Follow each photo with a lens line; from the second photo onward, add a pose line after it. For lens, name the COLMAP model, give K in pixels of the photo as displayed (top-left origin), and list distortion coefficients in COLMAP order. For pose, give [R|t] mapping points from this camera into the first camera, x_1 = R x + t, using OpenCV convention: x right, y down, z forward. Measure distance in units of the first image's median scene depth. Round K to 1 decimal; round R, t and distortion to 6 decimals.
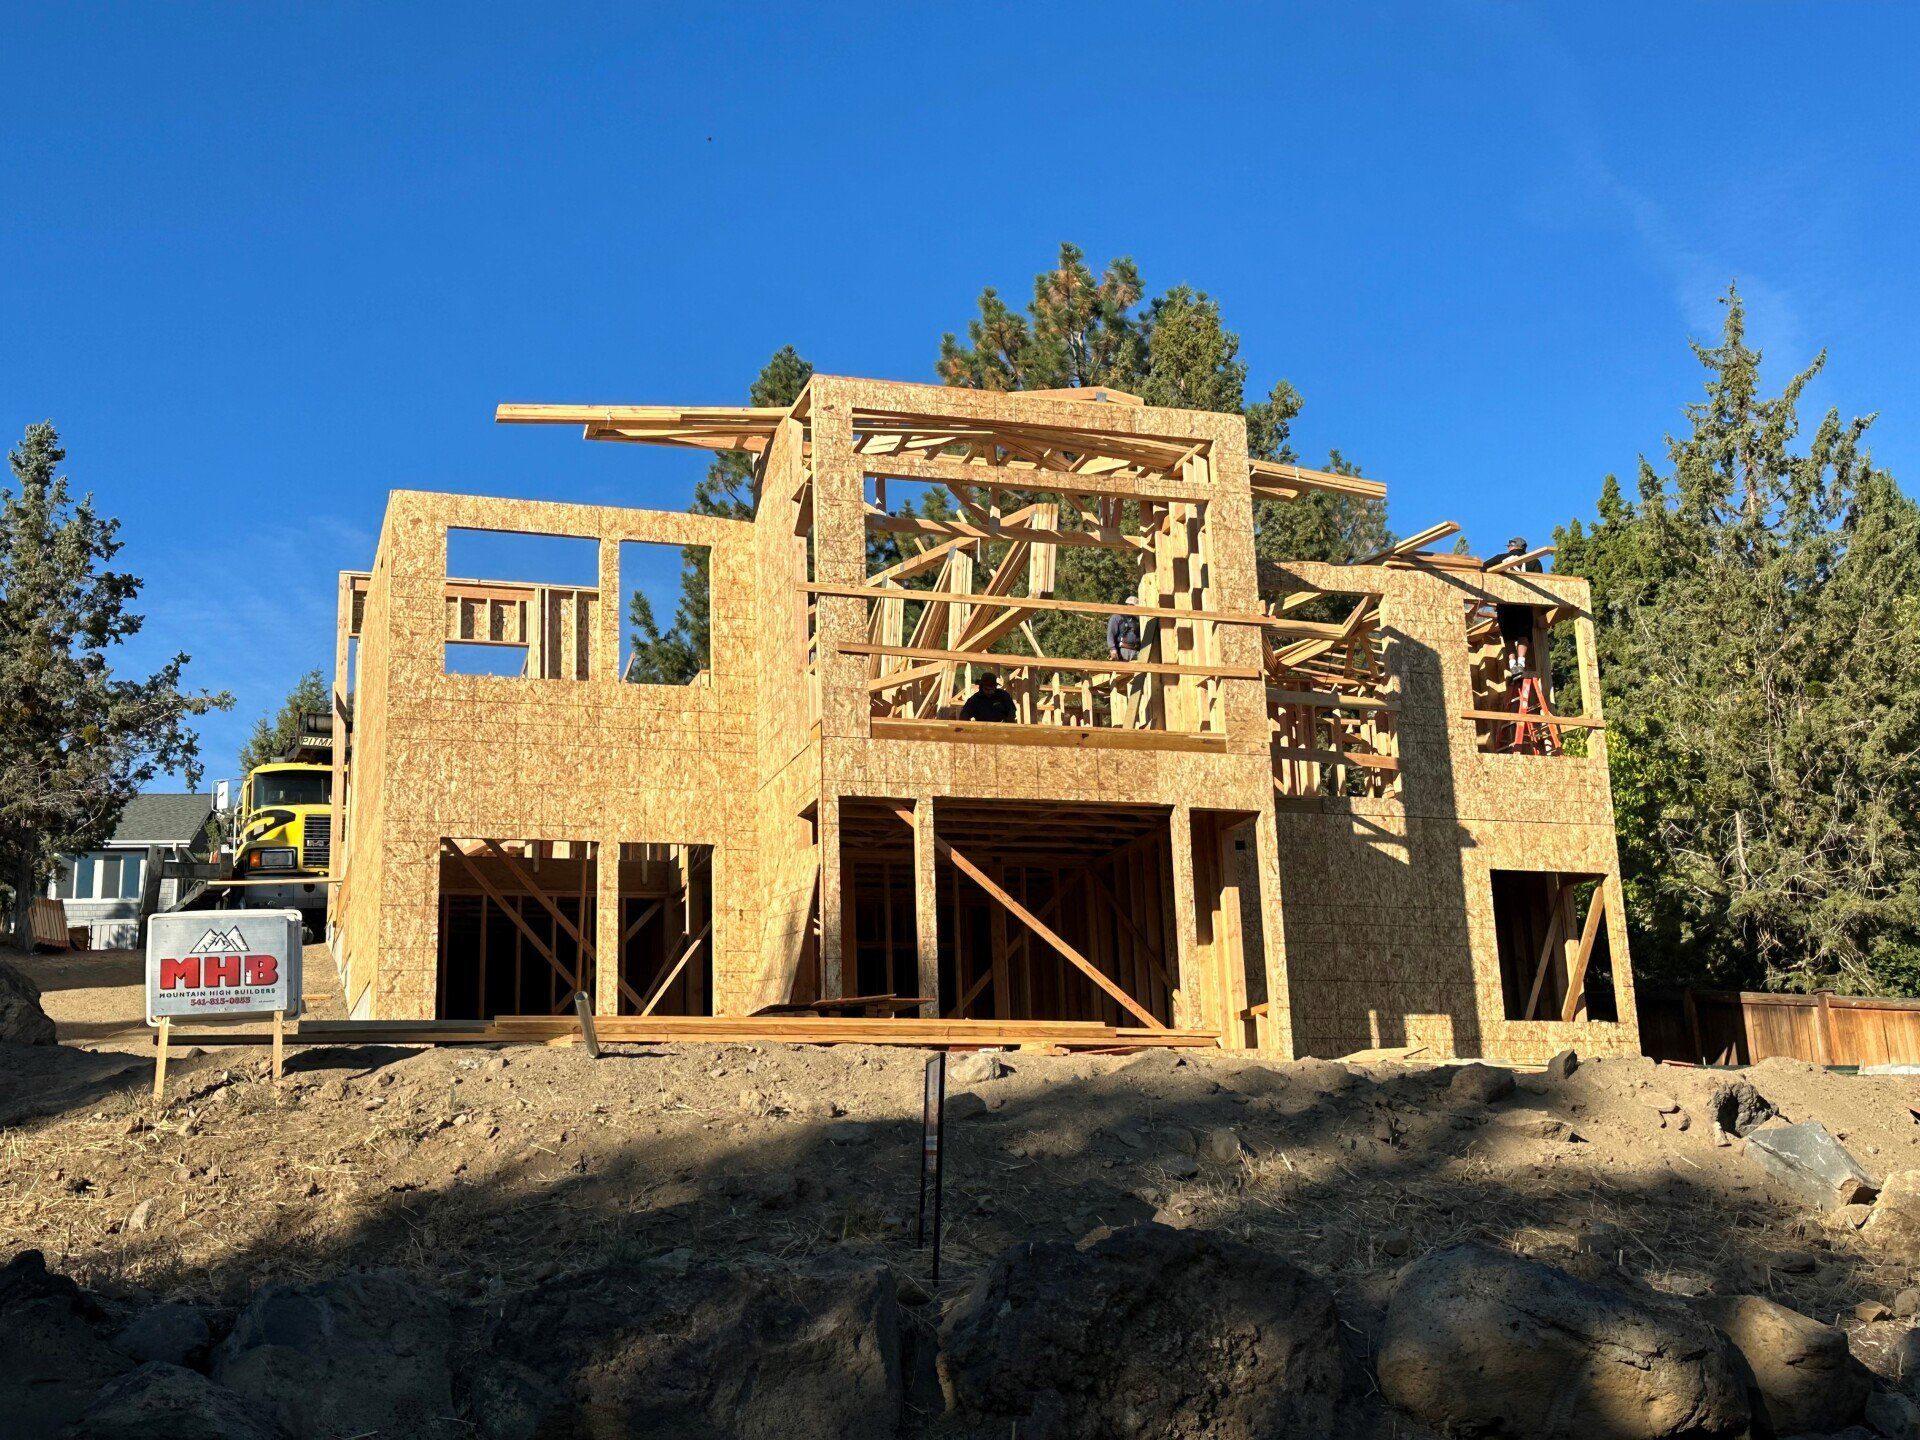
lens RADIAL K [[2240.0, 0, 959.1], [0, 2240.0, 715.2], [0, 0, 1]] dist [0.135831, 0.000000]
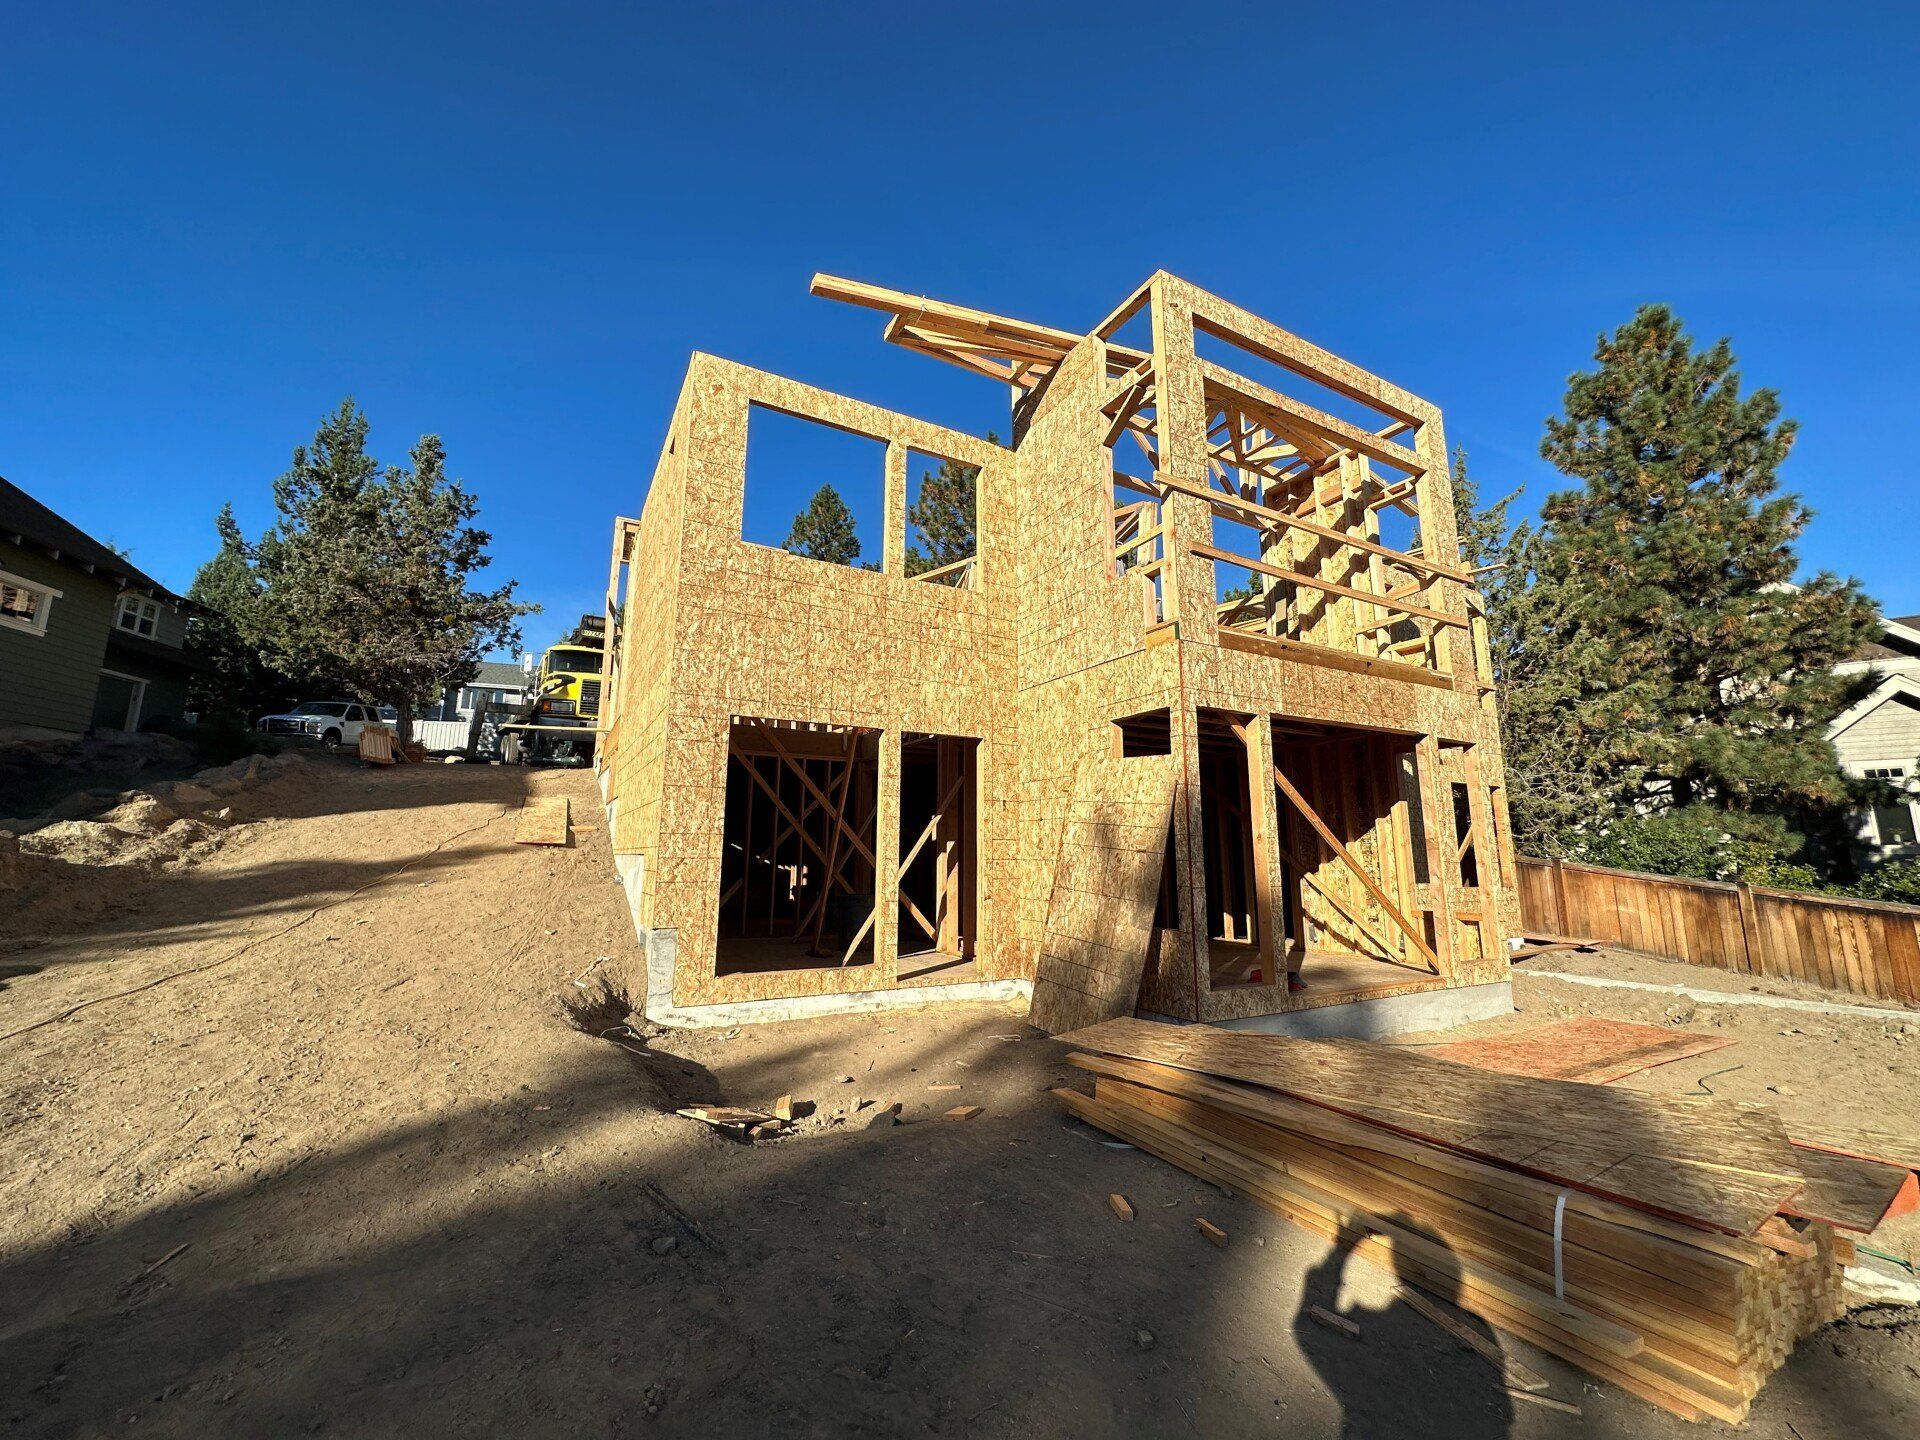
lens RADIAL K [[767.3, 0, 961.6], [0, 767.3, 717.1], [0, 0, 1]] dist [0.012927, 0.000413]
pose [[0.981778, 0.071714, 0.175978, -0.184696], [-0.082513, 0.995081, 0.054825, 0.028395], [-0.171181, -0.068347, 0.982866, 0.643817]]
